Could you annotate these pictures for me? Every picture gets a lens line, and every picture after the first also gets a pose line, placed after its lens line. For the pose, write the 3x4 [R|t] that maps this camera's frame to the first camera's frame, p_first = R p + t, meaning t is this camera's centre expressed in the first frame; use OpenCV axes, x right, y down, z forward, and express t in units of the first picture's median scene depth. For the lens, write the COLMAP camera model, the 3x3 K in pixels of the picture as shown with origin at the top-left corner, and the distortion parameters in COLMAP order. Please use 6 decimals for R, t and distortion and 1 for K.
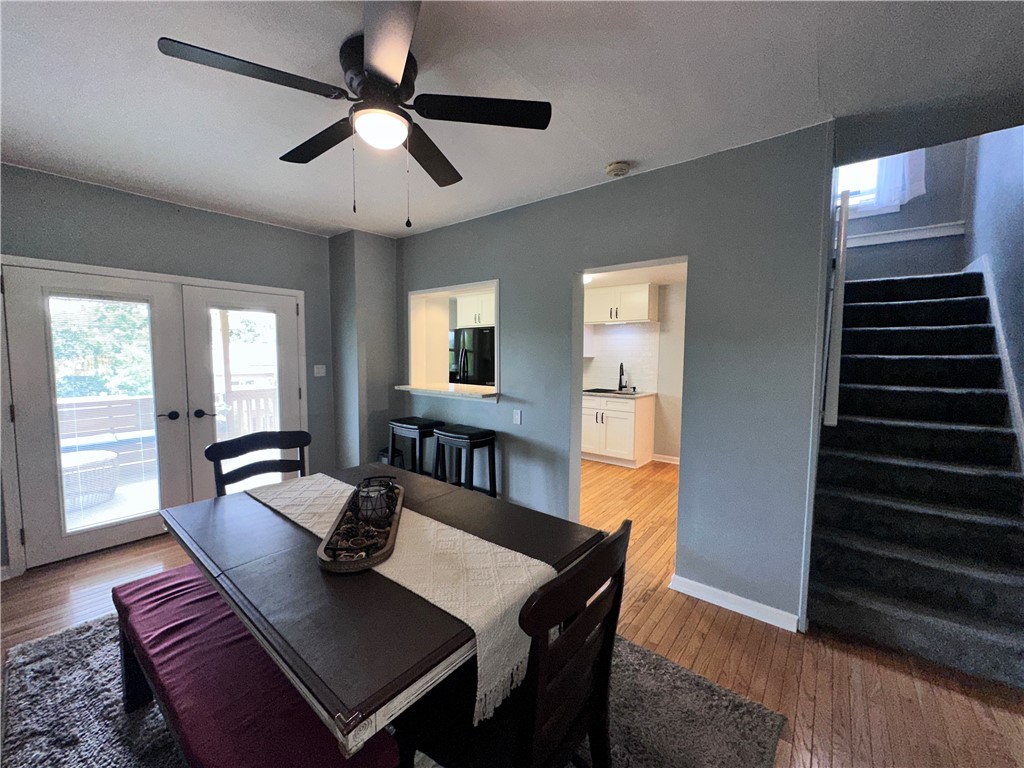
lens RADIAL K [[408.4, 0, 511.8], [0, 408.4, 383.1], [0, 0, 1]] dist [-0.000914, 0.000033]
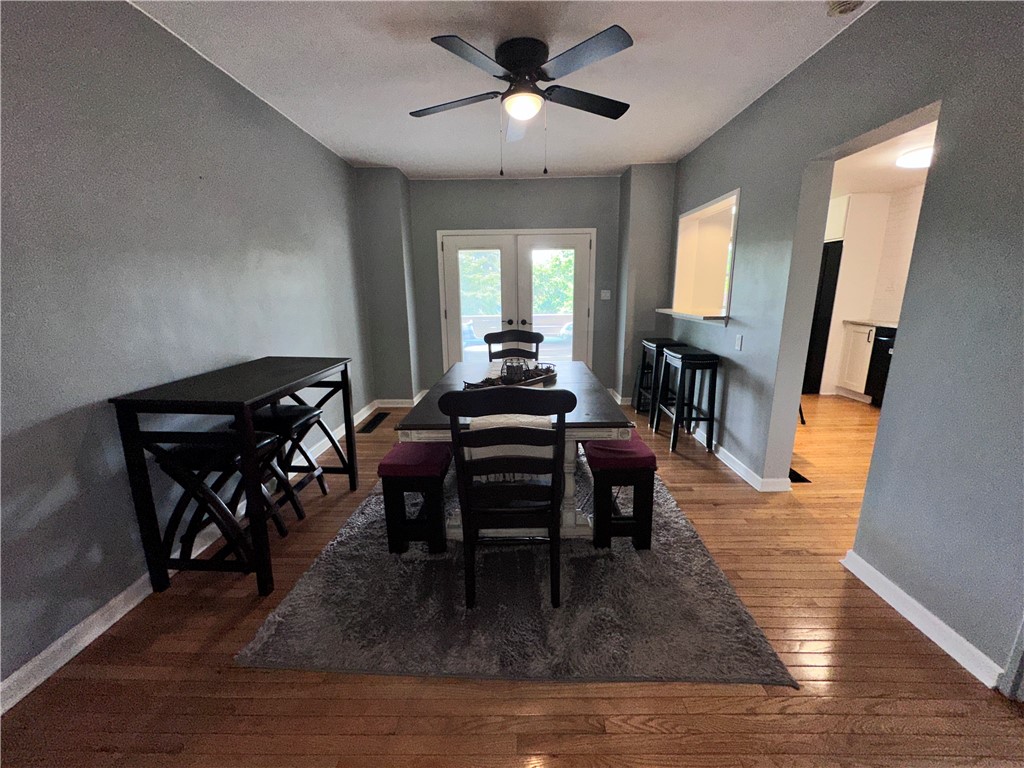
lens RADIAL K [[408.4, 0, 513.0], [0, 408.4, 382.2], [0, 0, 1]] dist [-0.000914, 0.000033]
pose [[0.613489, 0.163062, -0.772685, 0.416594], [-0.042067, 0.983808, 0.174217, 0.030838], [0.788582, -0.074376, 0.610415, 0.023154]]
